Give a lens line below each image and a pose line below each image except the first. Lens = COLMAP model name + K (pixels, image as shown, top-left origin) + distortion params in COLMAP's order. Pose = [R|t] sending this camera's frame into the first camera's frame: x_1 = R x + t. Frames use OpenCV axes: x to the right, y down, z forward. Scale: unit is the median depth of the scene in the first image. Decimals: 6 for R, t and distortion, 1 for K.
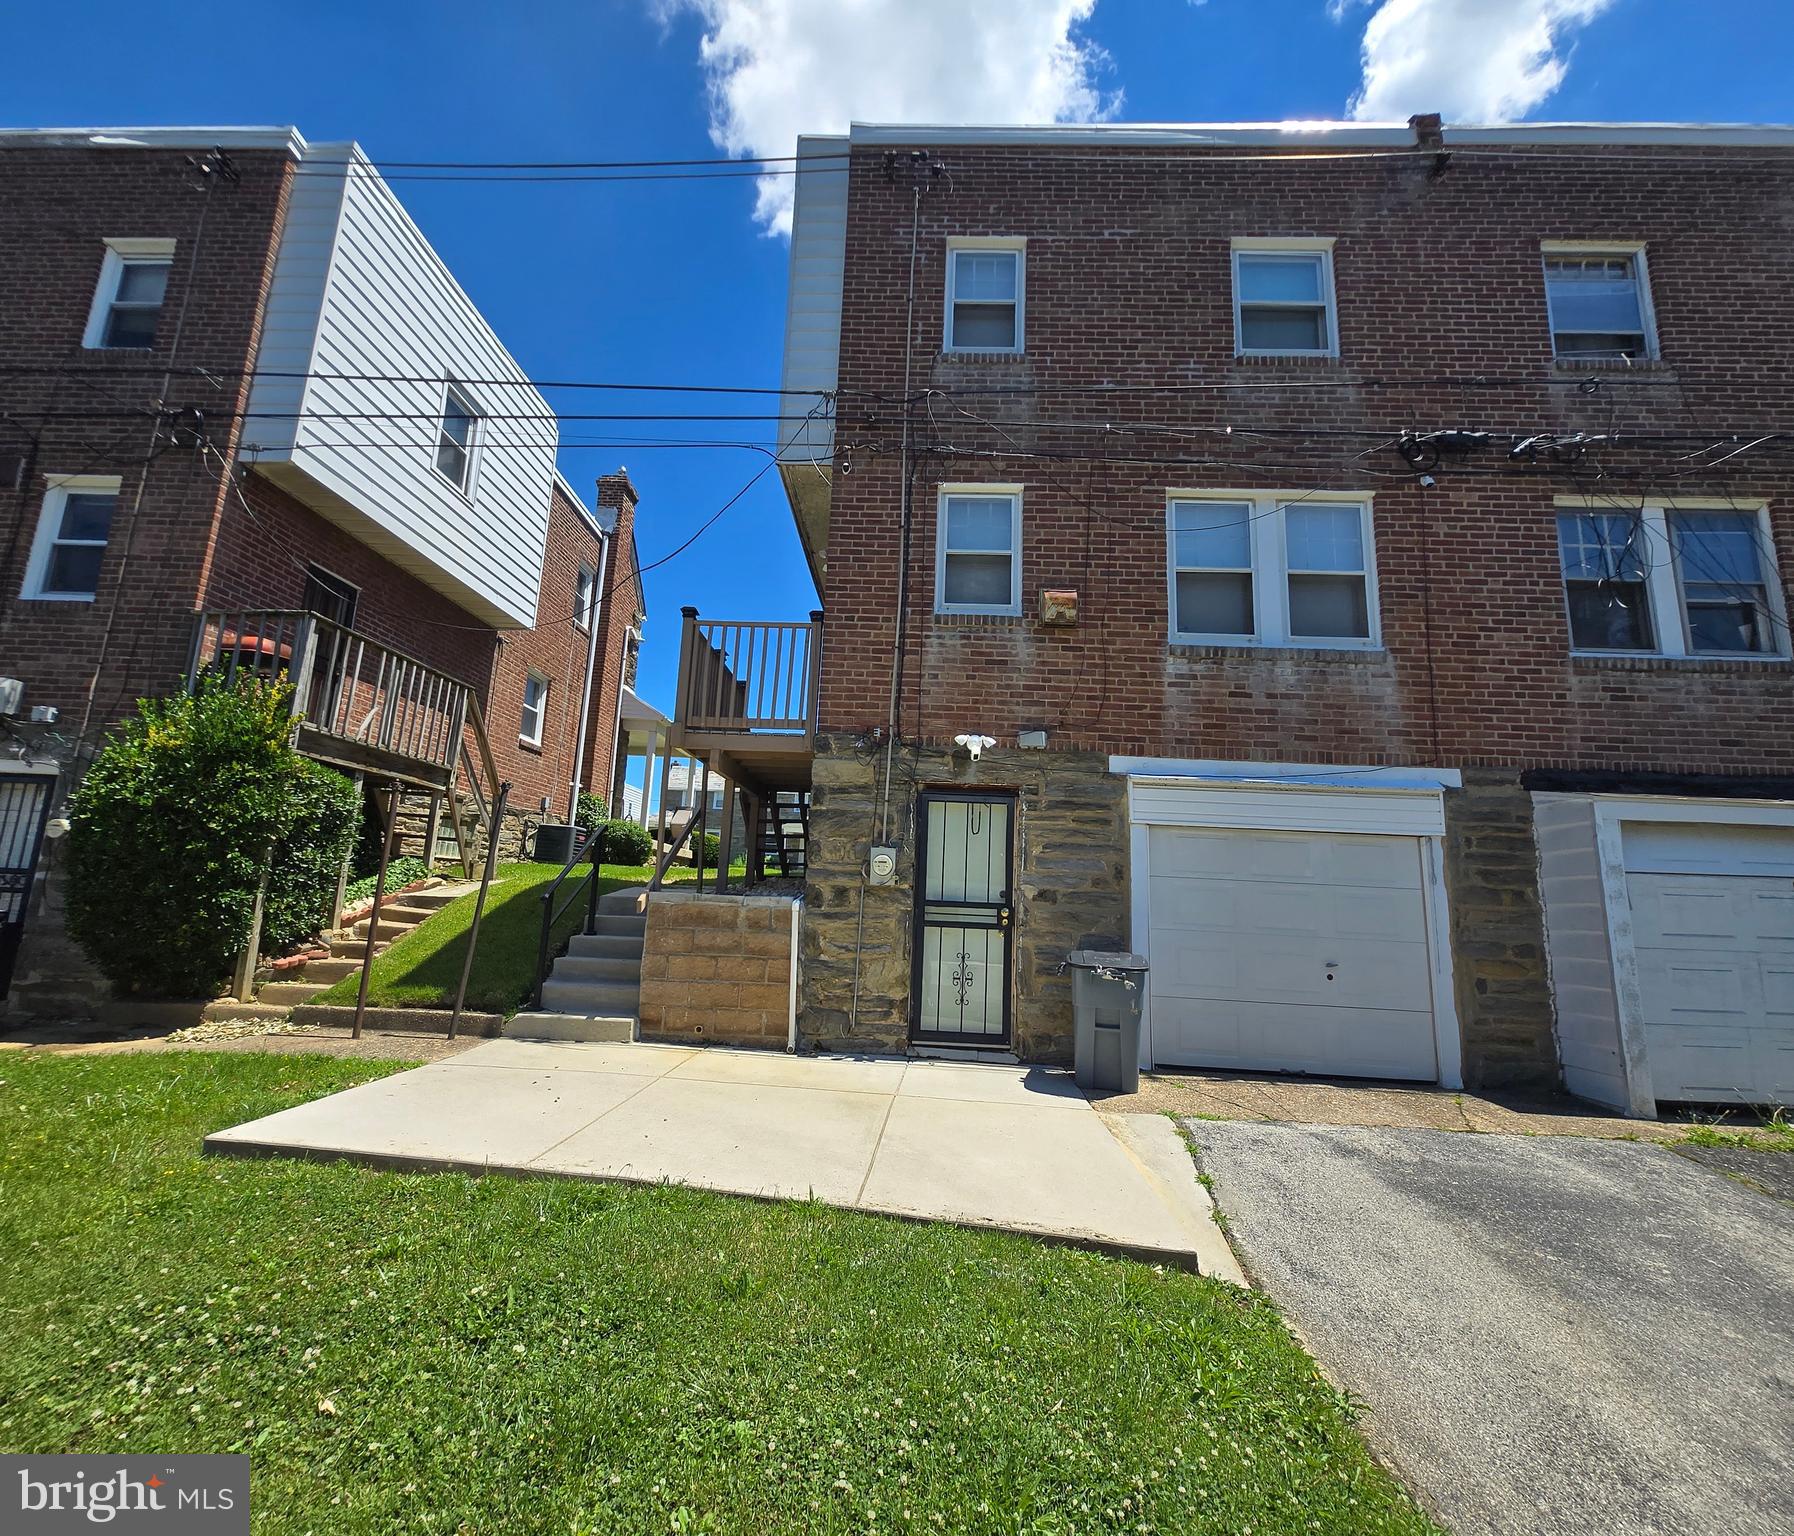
lens RADIAL K [[802.1, 0, 885.4], [0, 802.1, 755.3], [0, 0, 1]] dist [0.002242, -0.001157]
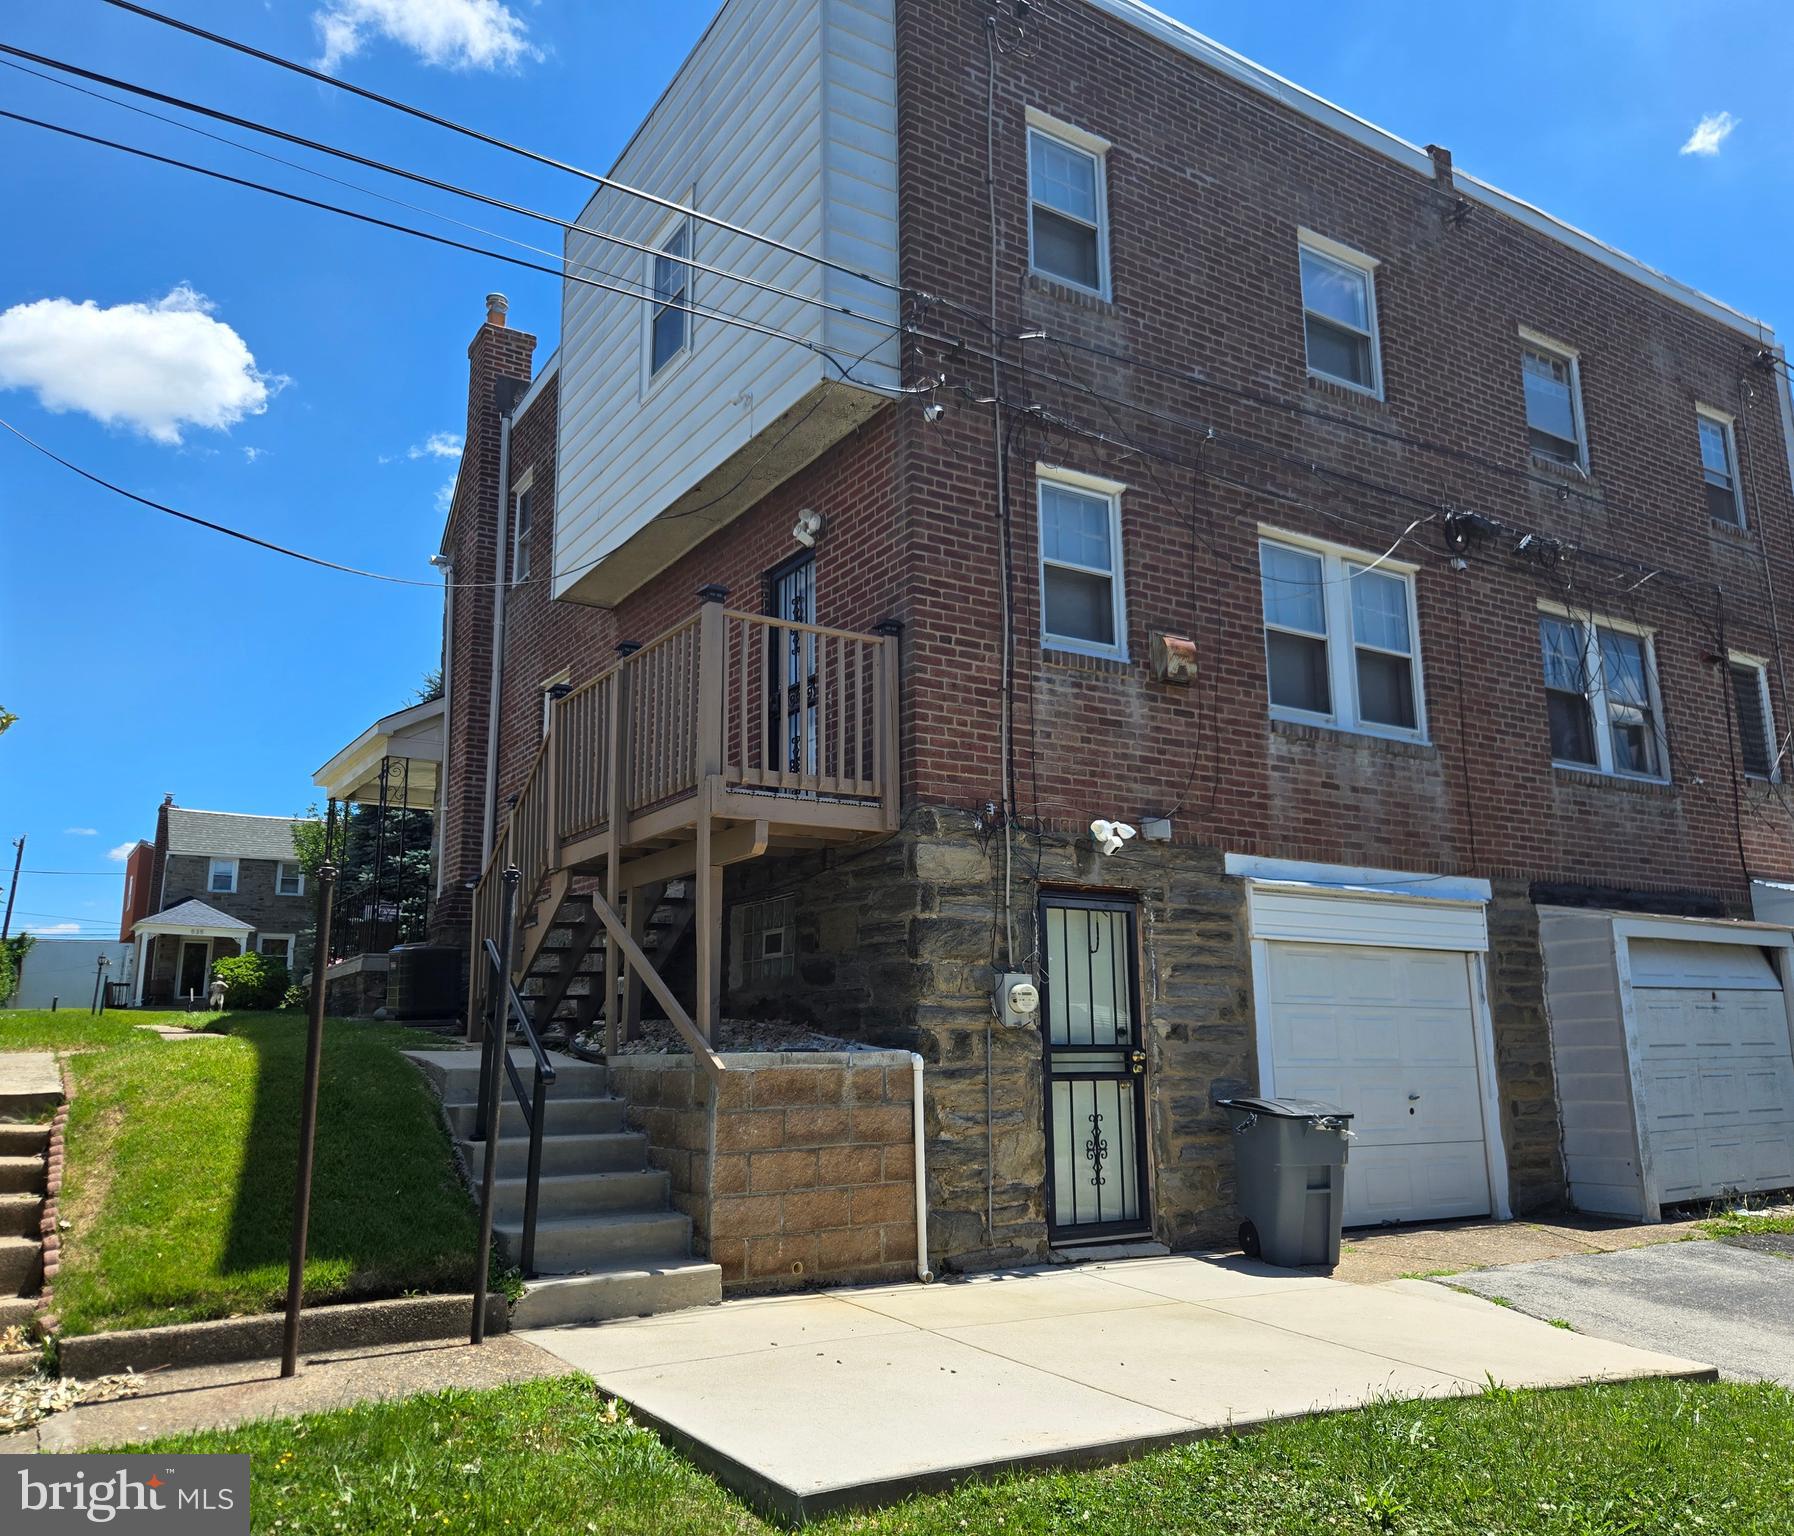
lens RADIAL K [[1376.7, 0, 885.4], [0, 1376.7, 772.8], [0, 0, 1]] dist [0.070399, -0.058682]
pose [[0.820222, 0.062424, 0.568629, -0.787477], [-0.061107, 0.997902, -0.021406, -0.029010], [-0.568772, -0.017190, 0.822316, 0.058550]]
